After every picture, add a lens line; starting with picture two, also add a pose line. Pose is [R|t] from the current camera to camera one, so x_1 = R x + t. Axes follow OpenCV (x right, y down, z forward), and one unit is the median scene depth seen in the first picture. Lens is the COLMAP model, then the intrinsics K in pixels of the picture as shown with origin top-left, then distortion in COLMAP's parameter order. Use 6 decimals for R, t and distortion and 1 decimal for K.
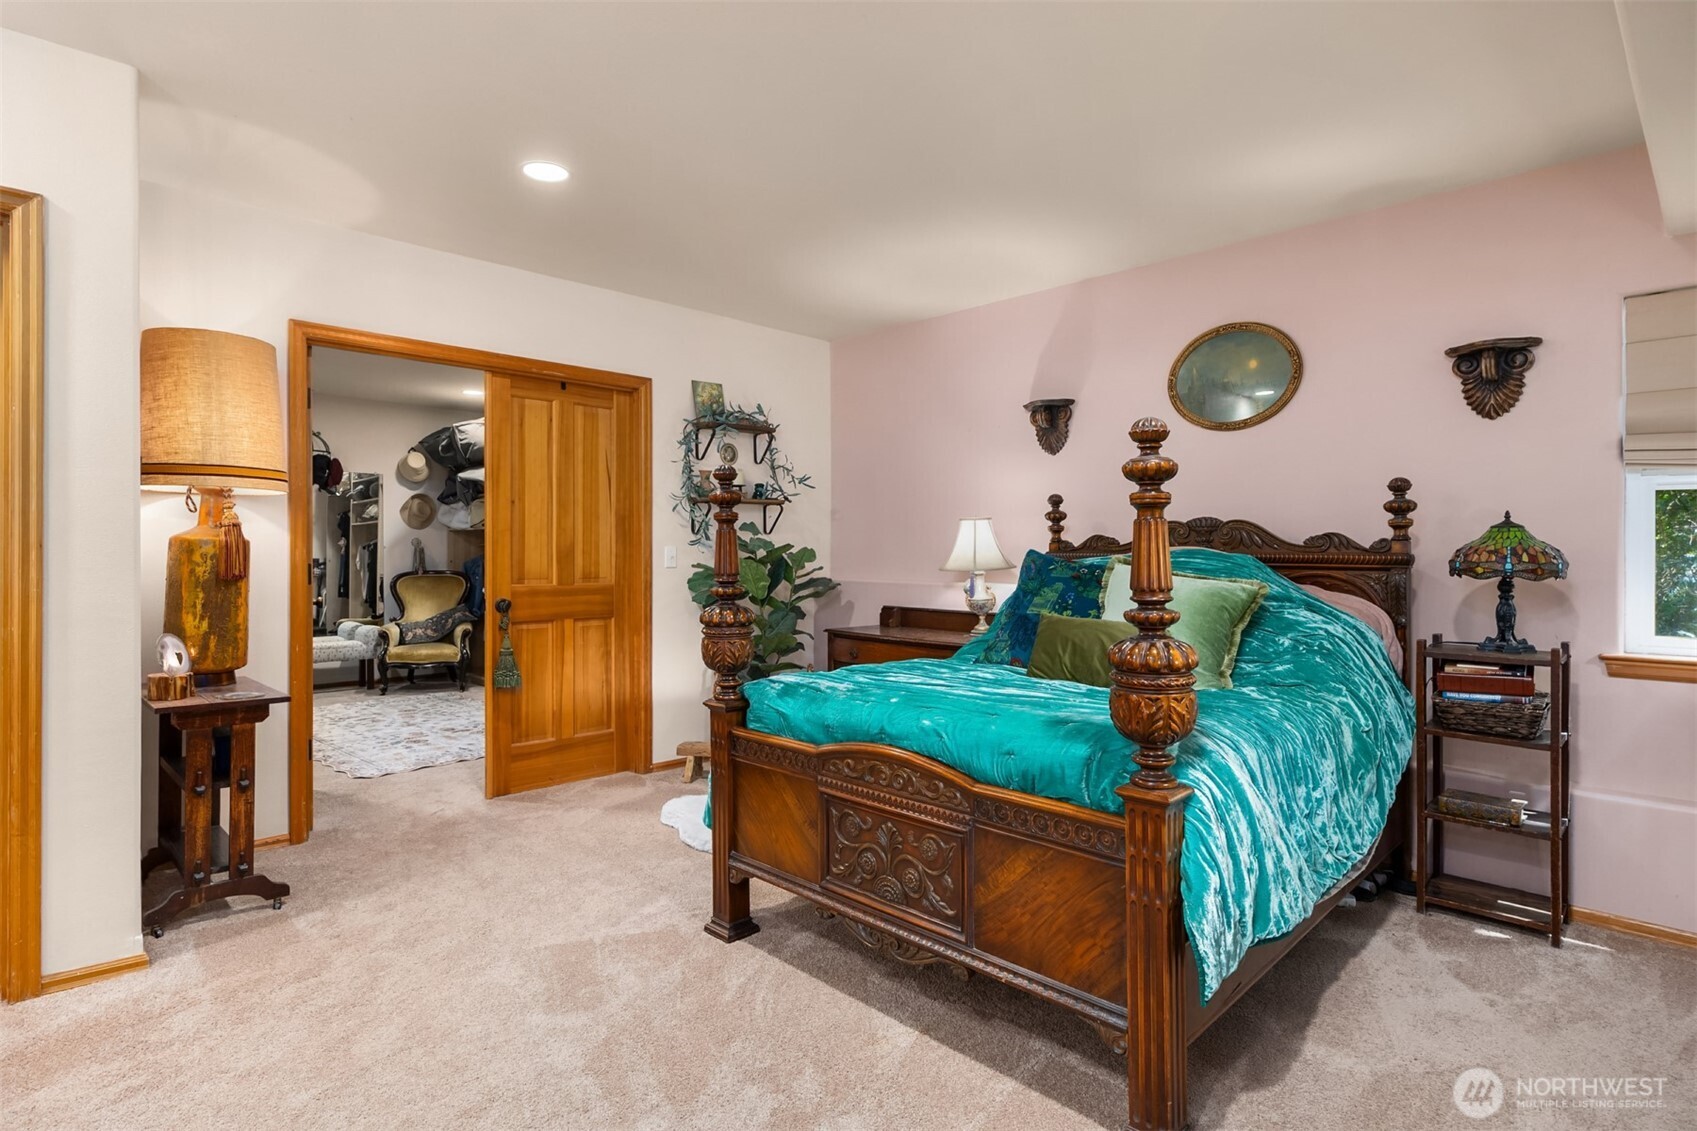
lens RADIAL K [[847.7, 0, 848.5], [0, 847.7, 565.5], [0, 0, 1]] dist [-0.001968, 0.000765]
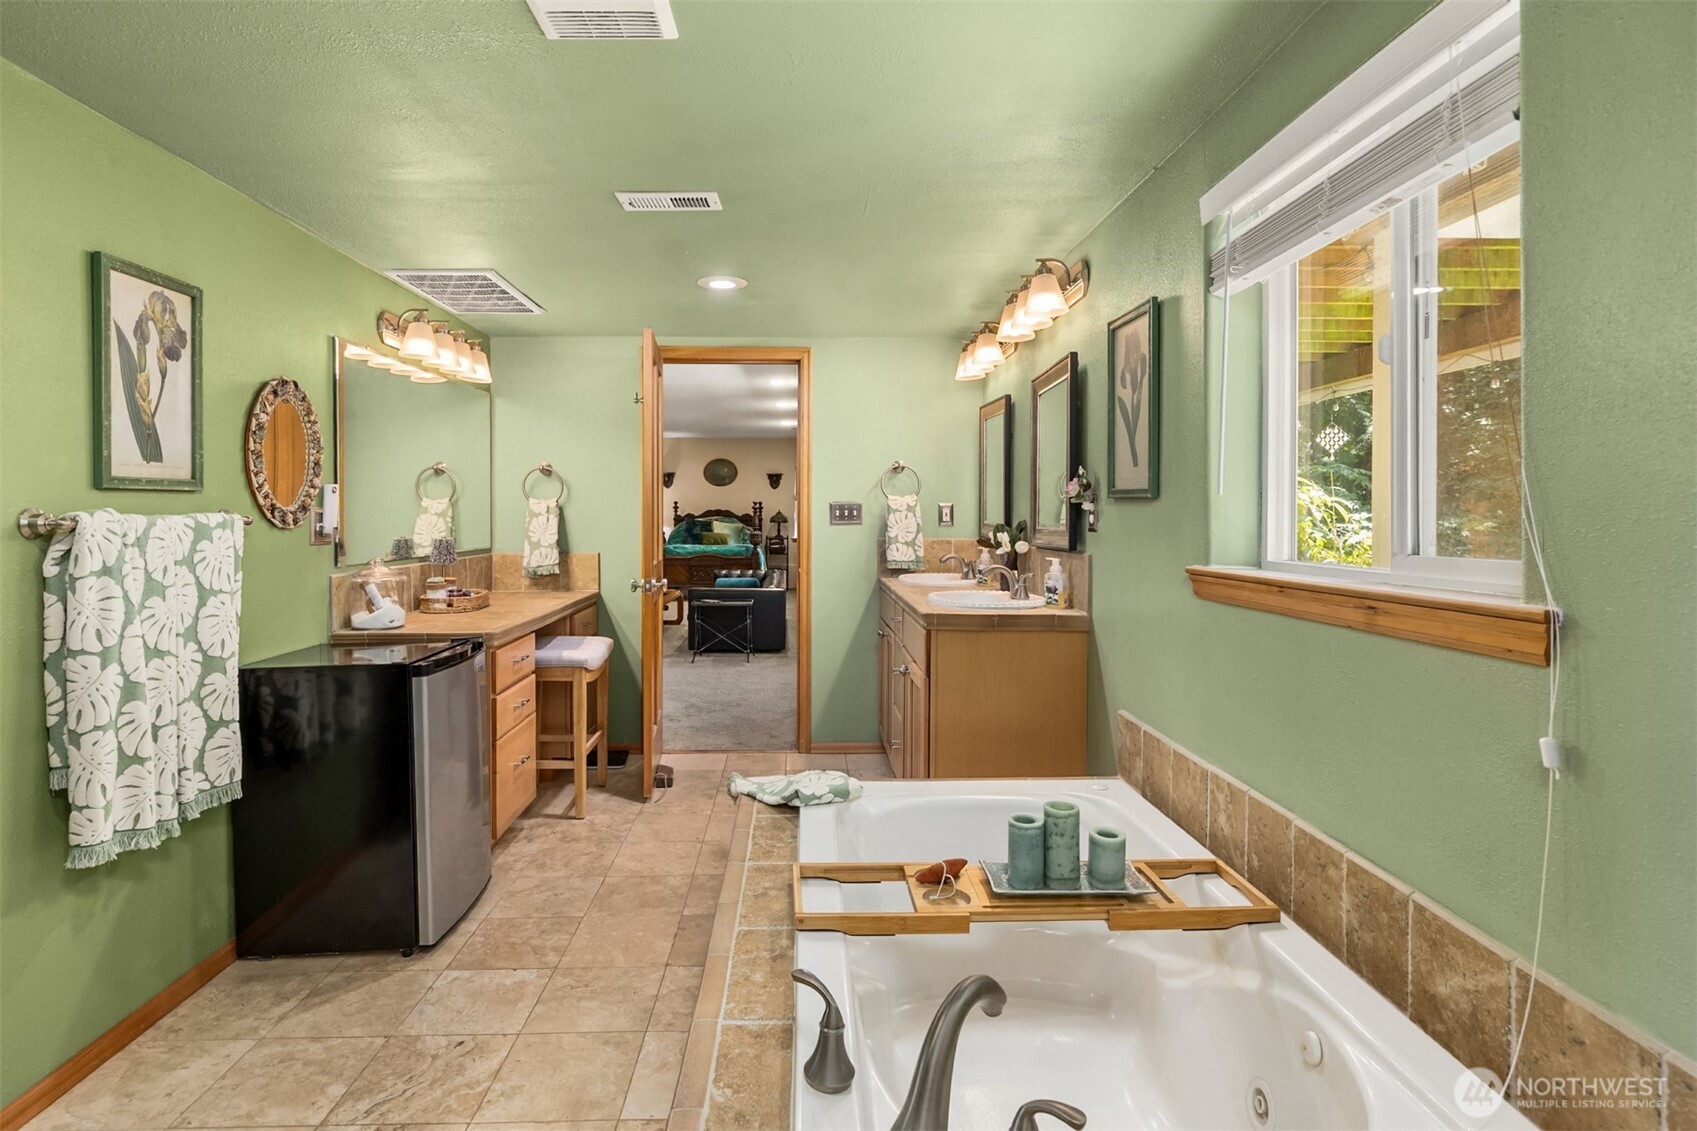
lens RADIAL K [[894.1, 0, 839.8], [0, 894.1, 521.2], [0, 0, 1]] dist [0.001337, 0.000056]
pose [[0.672498, -0.011421, 0.740010, -2.718708], [0.010968, 0.999925, 0.005464, -0.018847], [-0.740017, 0.004442, 0.672573, -2.653204]]
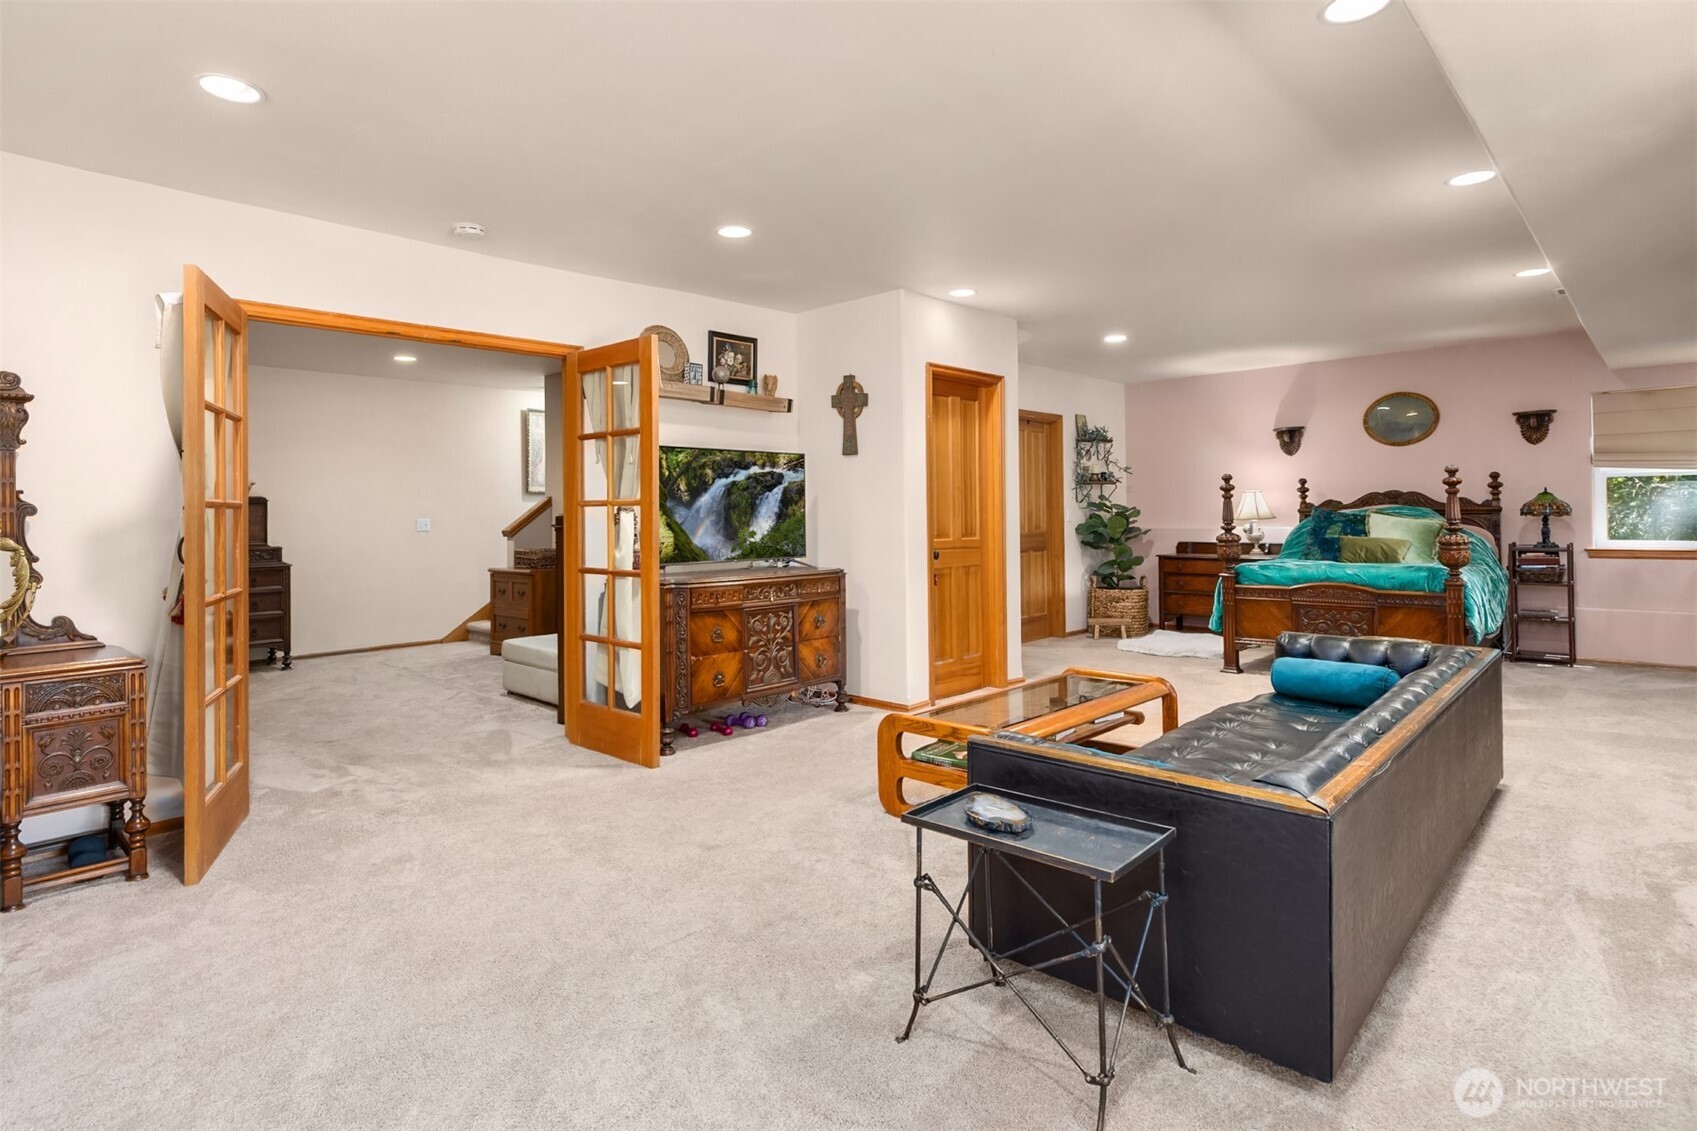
lens RADIAL K [[894.1, 0, 839.8], [0, 894.1, 521.2], [0, 0, 1]] dist [0.001337, 0.000056]
pose [[0.998692, -0.017419, 0.048061, -1.181702], [0.017864, 0.999801, -0.008846, 0.014790], [-0.047898, 0.009693, 0.998805, -1.258960]]
